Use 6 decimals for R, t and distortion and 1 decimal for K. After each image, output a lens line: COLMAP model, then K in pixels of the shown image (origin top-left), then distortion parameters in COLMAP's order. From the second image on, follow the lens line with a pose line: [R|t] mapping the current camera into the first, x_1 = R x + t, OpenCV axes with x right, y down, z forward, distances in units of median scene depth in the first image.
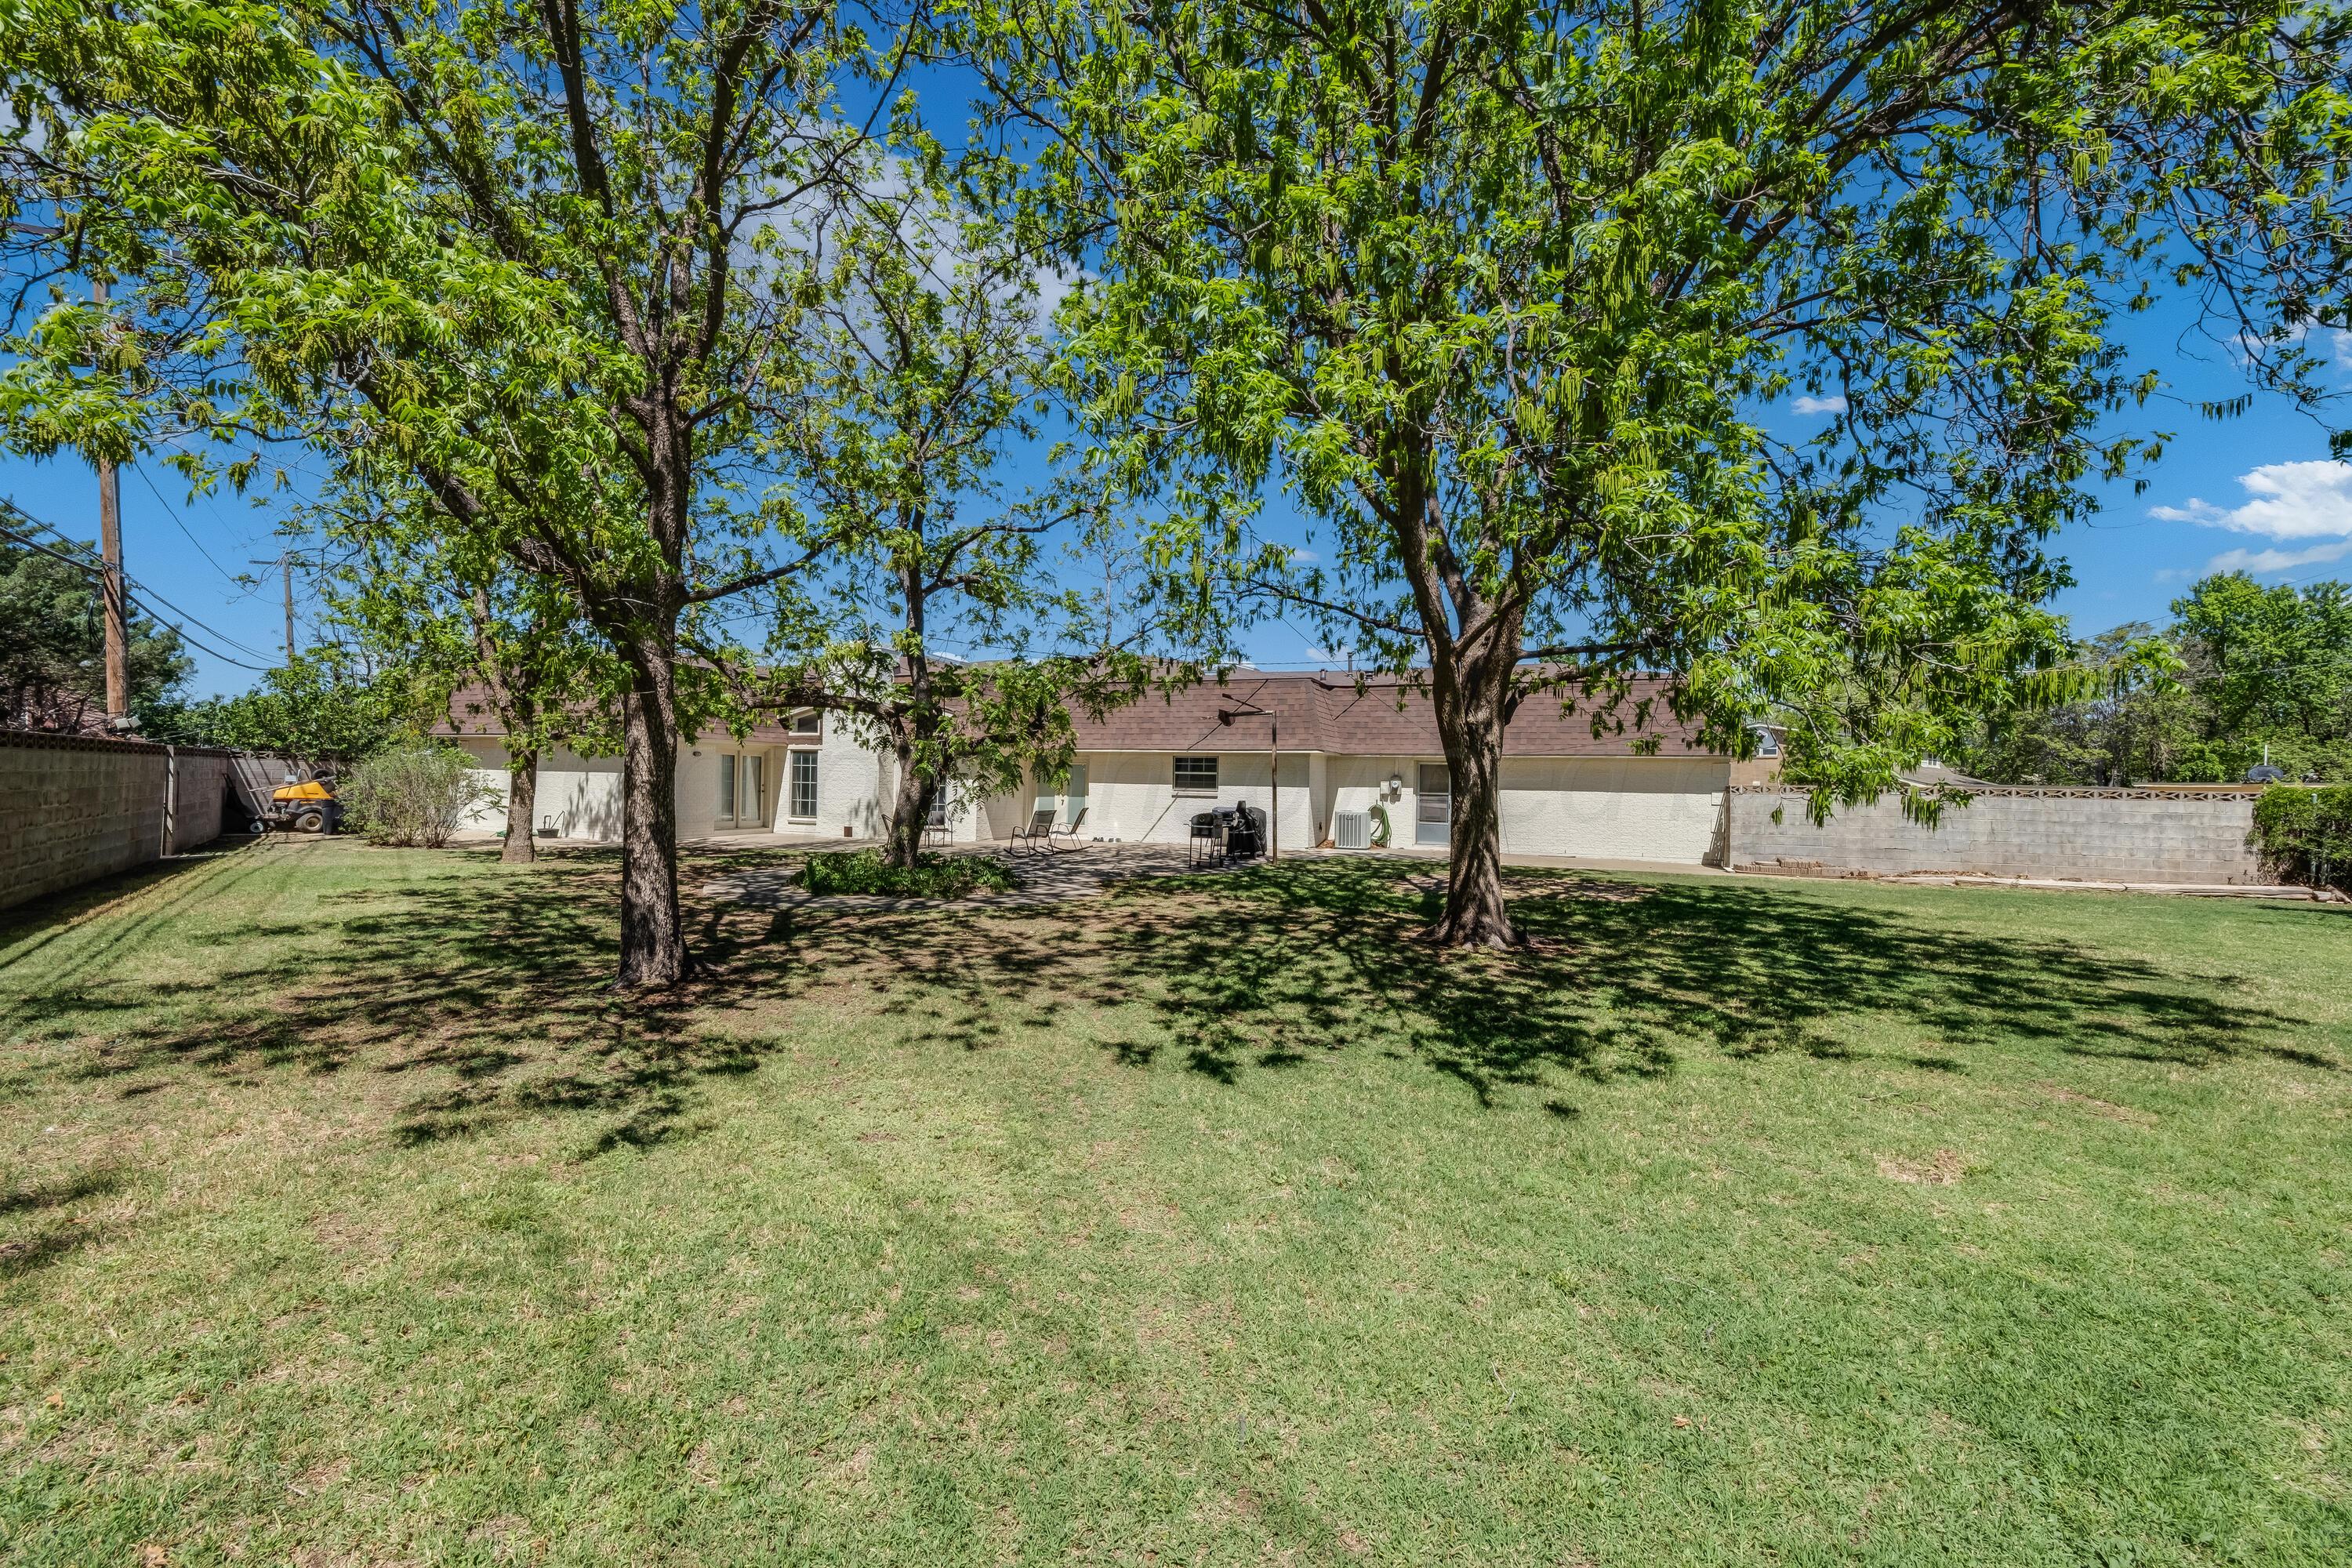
lens RADIAL K [[997.1, 0, 1176.0], [0, 997.1, 784.0], [0, 0, 1]] dist [0.000996, 0.000128]
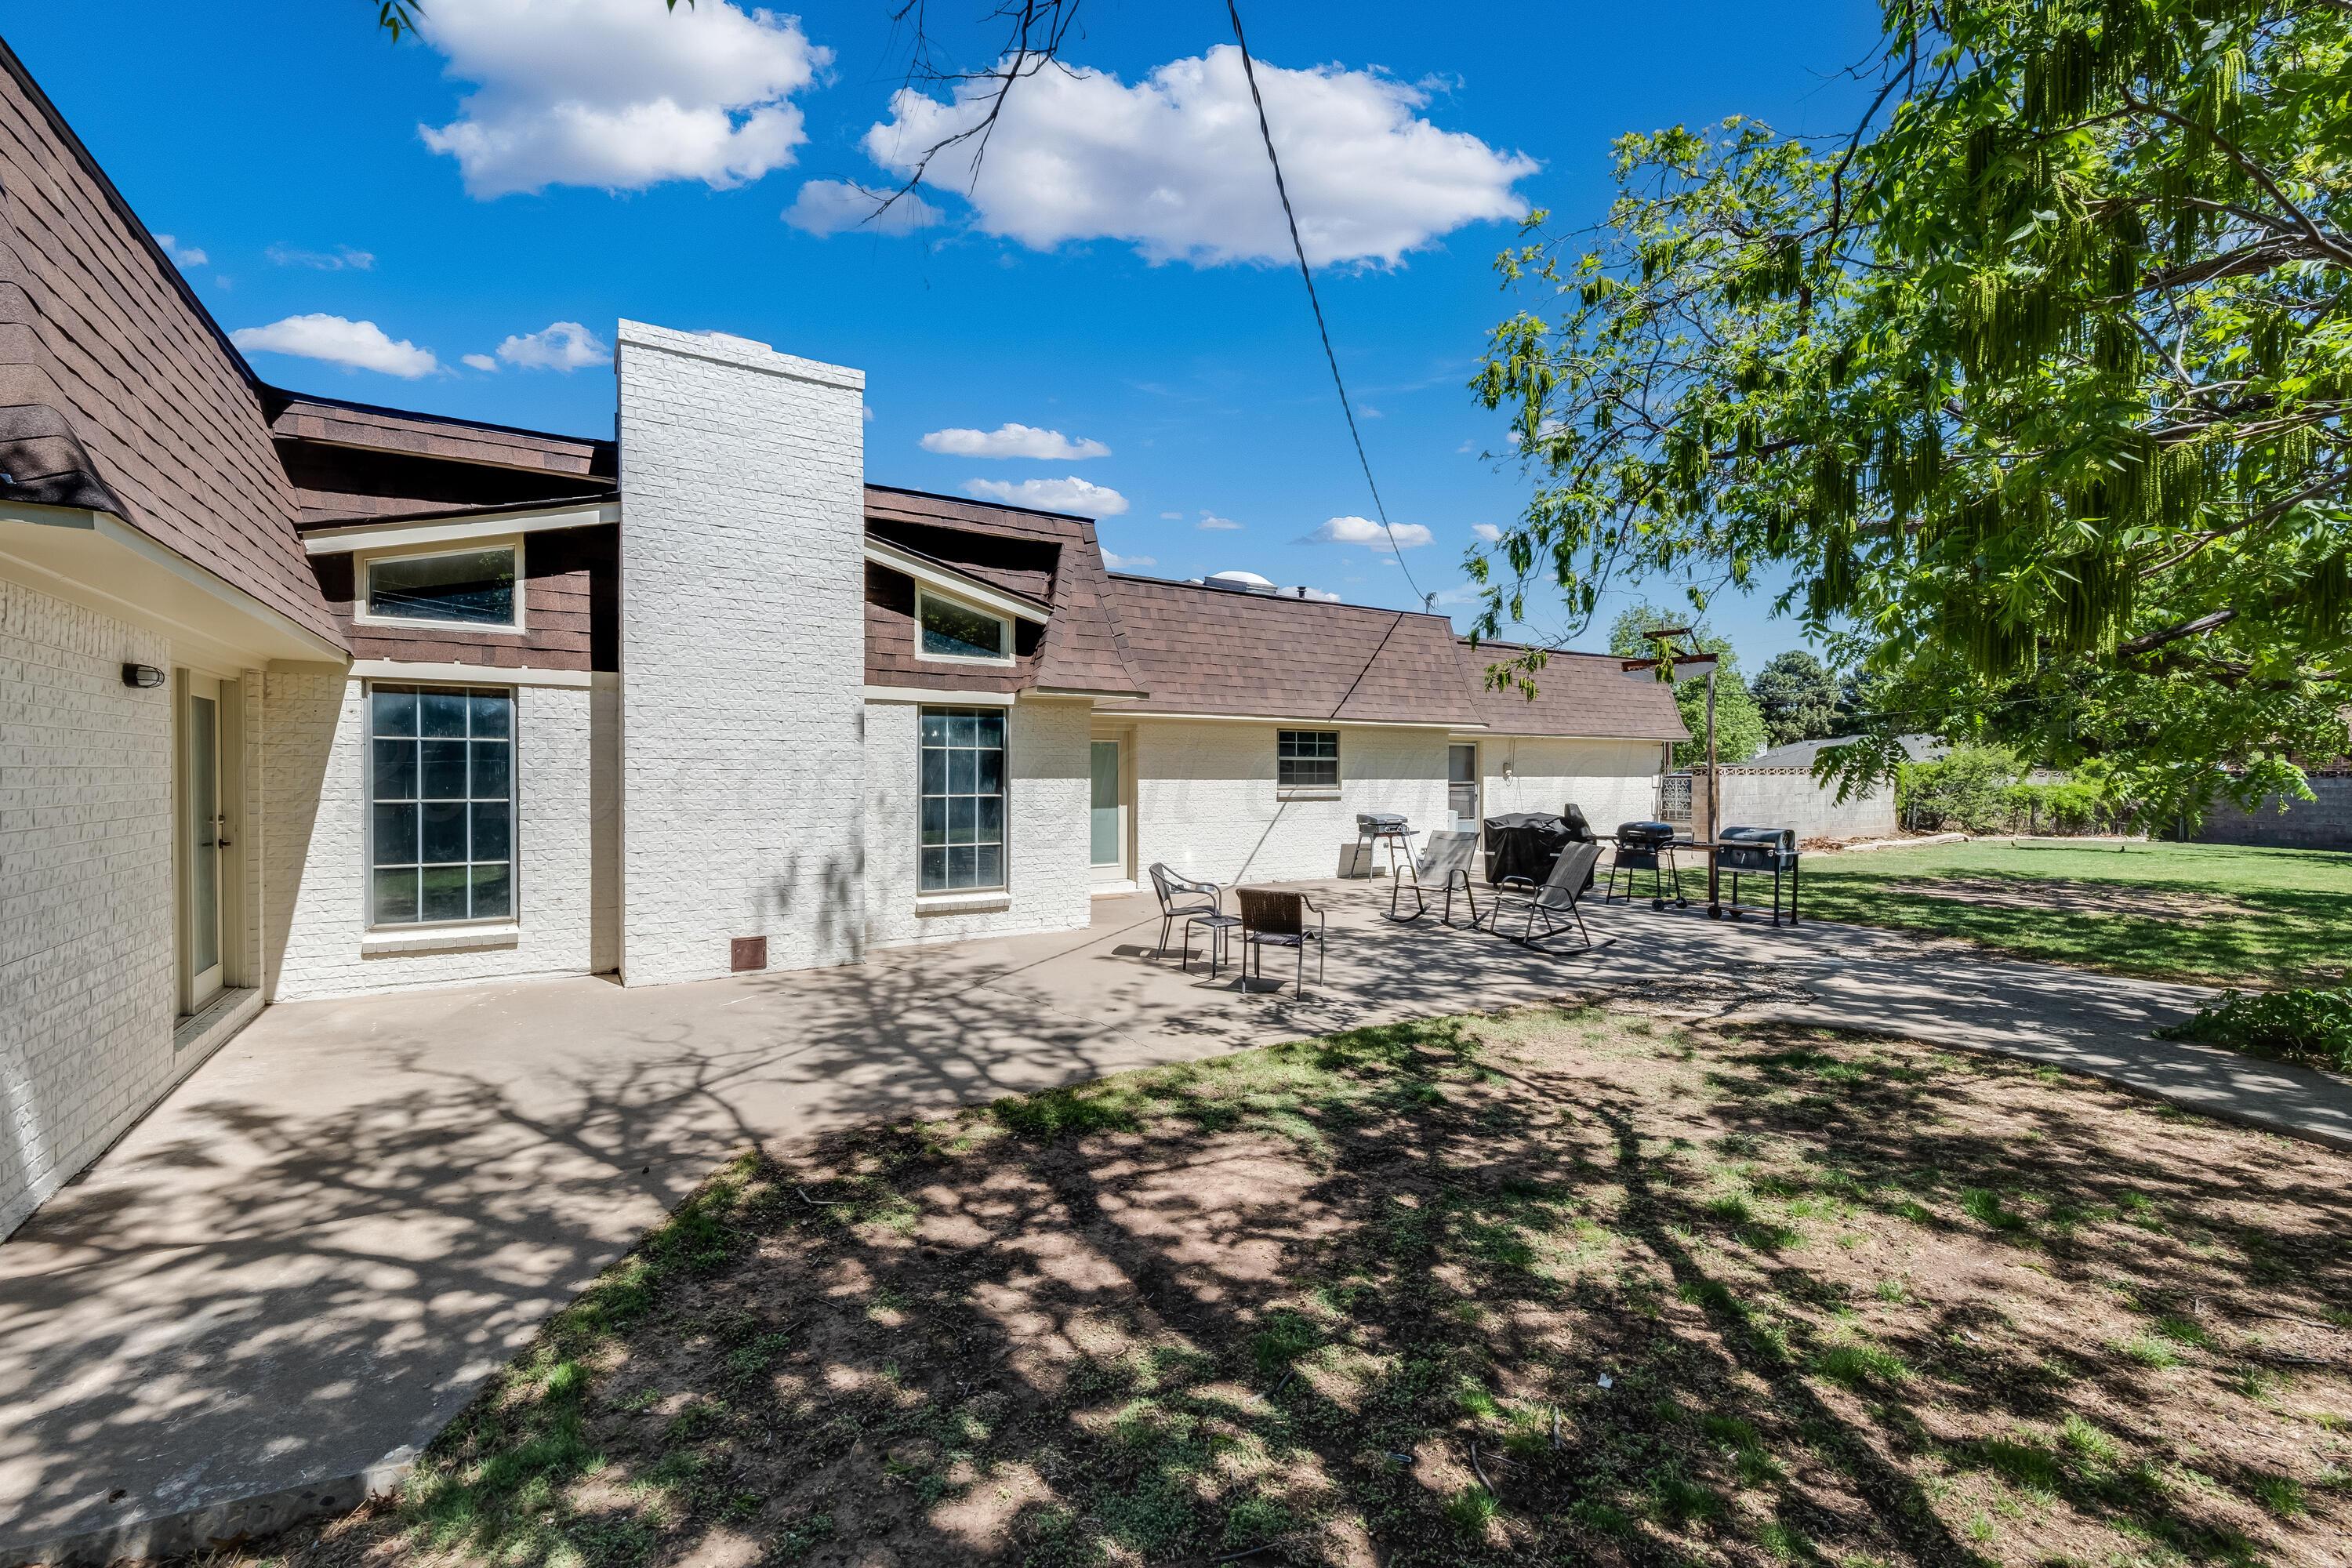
lens RADIAL K [[997.1, 0, 1176.0], [0, 997.1, 784.0], [0, 0, 1]] dist [0.000996, 0.000128]
pose [[0.592675, -0.027009, 0.804989, -0.525768], [0.013897, 0.999632, 0.023308, -0.010958], [-0.805322, -0.002627, 0.592832, 0.745696]]
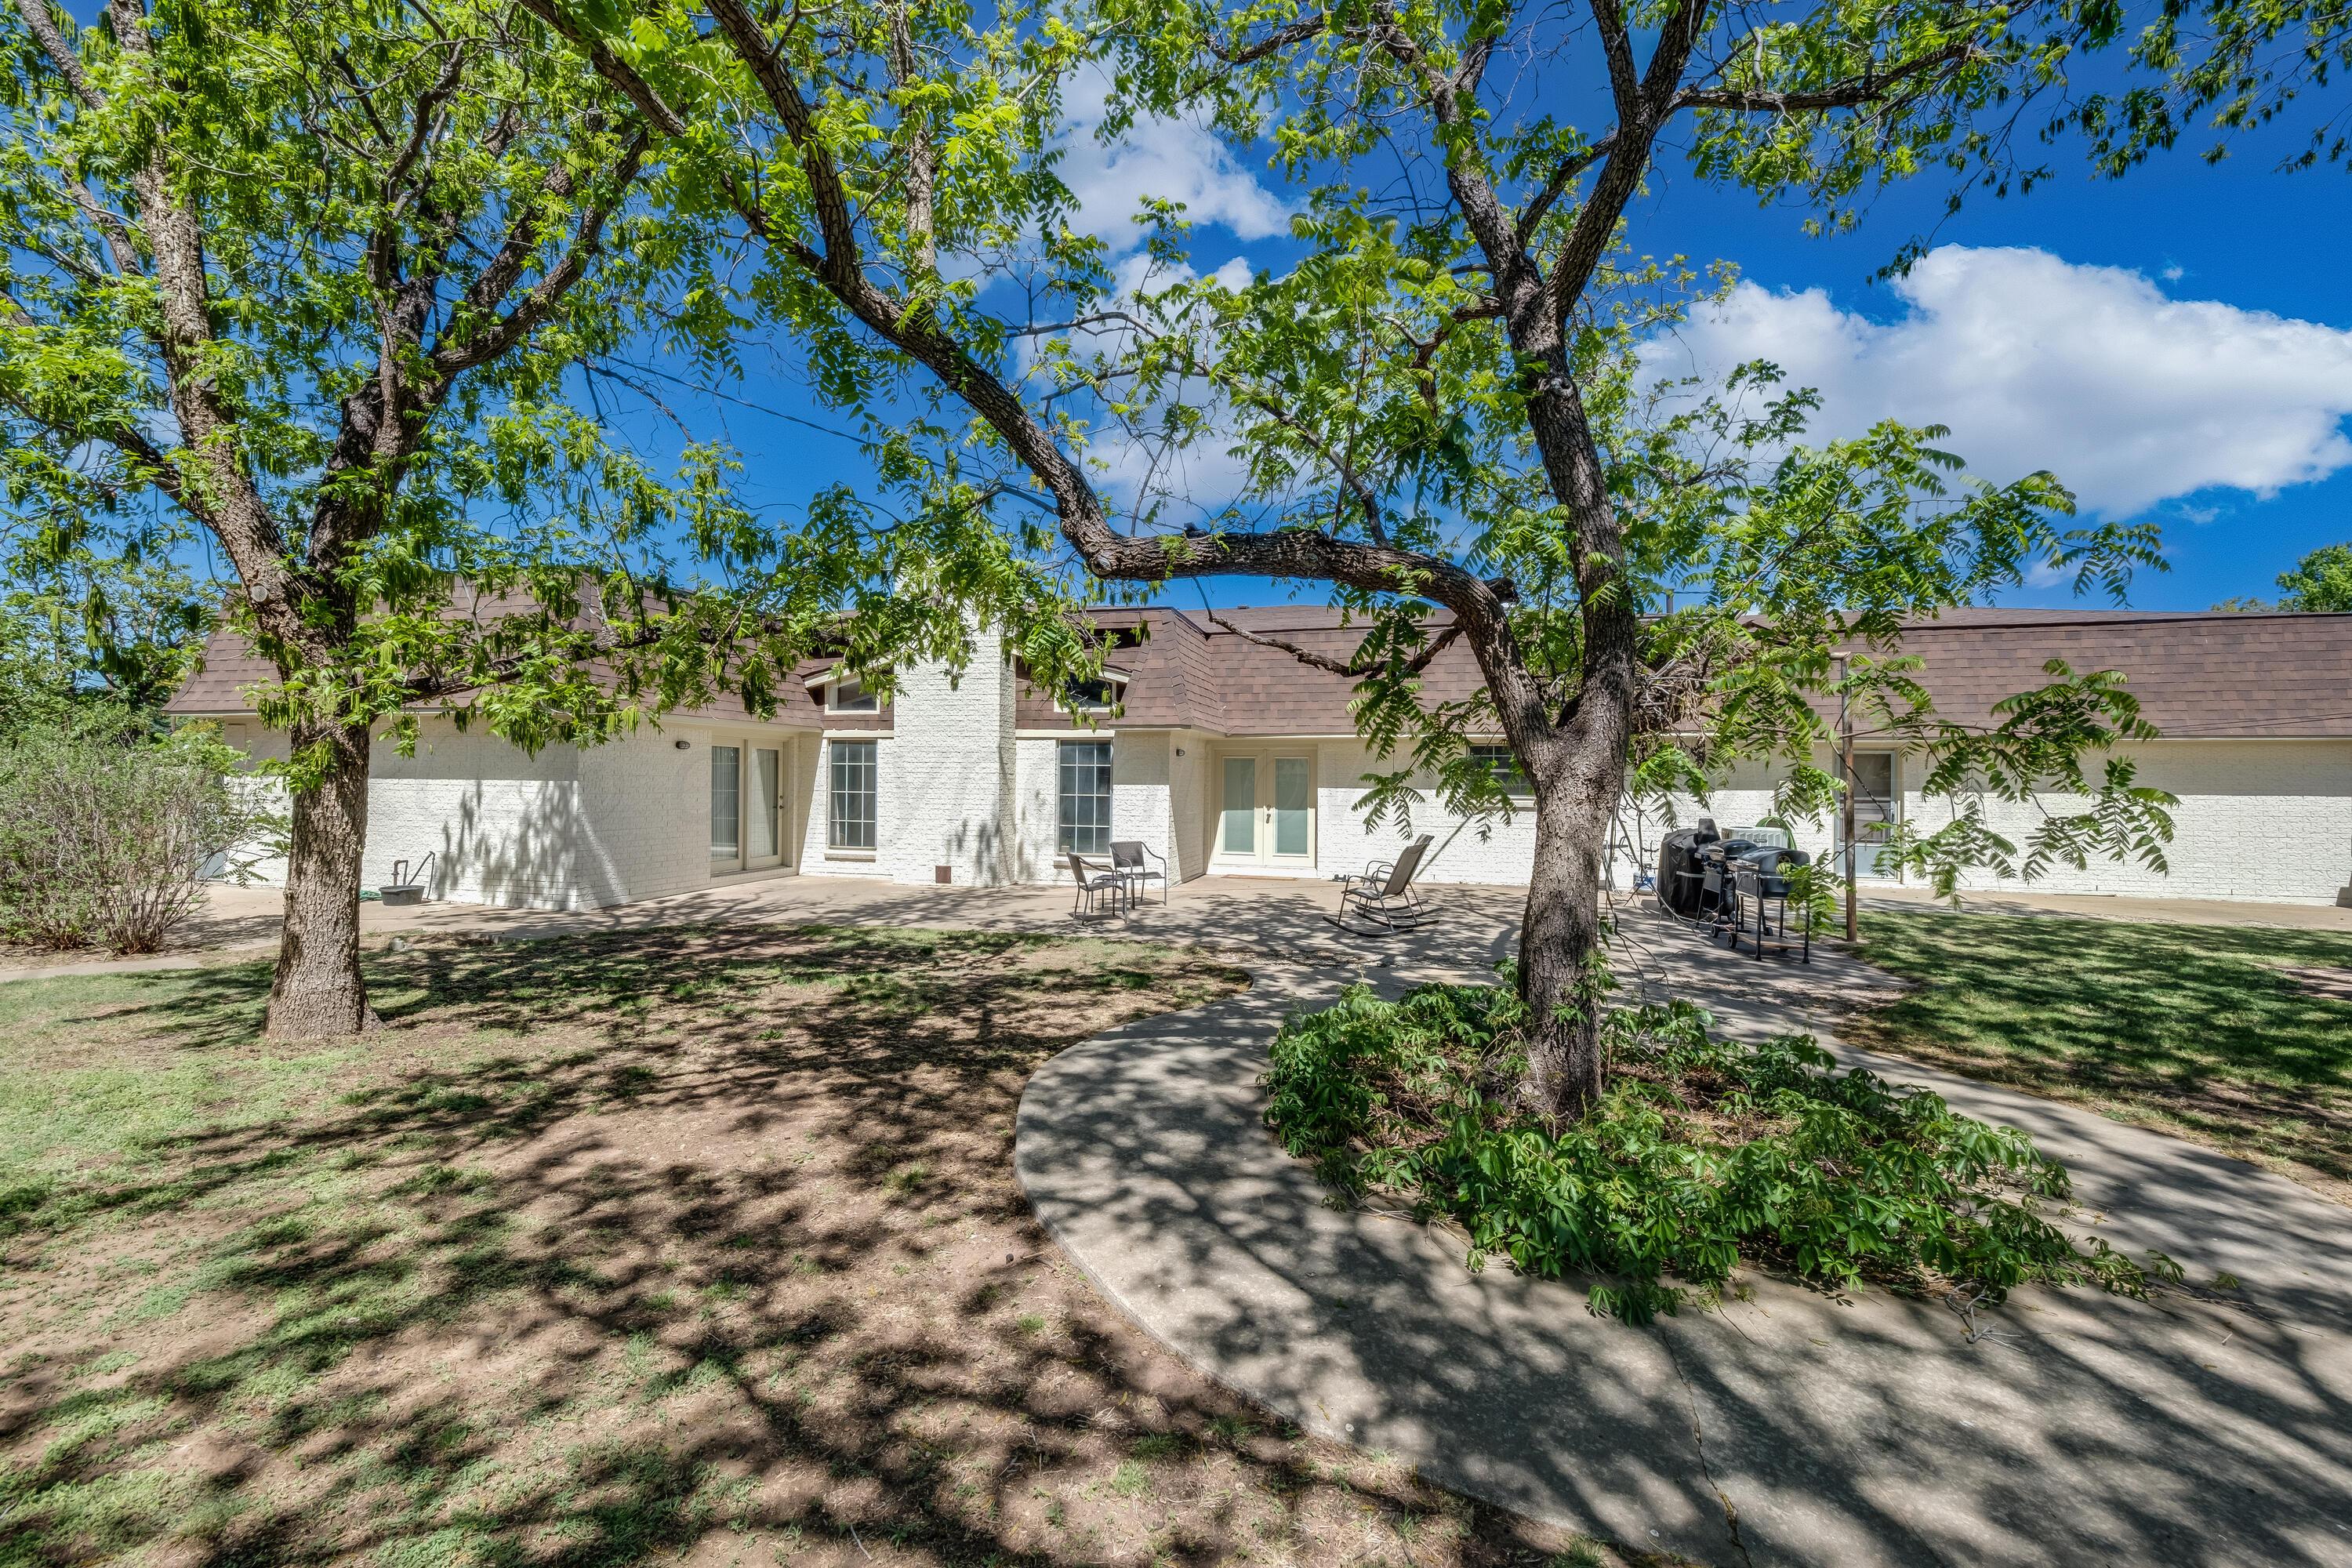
lens RADIAL K [[997.1, 0, 1176.0], [0, 997.1, 784.0], [0, 0, 1]] dist [0.000996, 0.000128]
pose [[0.995025, -0.011477, 0.098967, -0.262419], [0.011166, 0.999931, 0.003703, -0.007266], [-0.099002, -0.002579, 0.995084, 0.416470]]
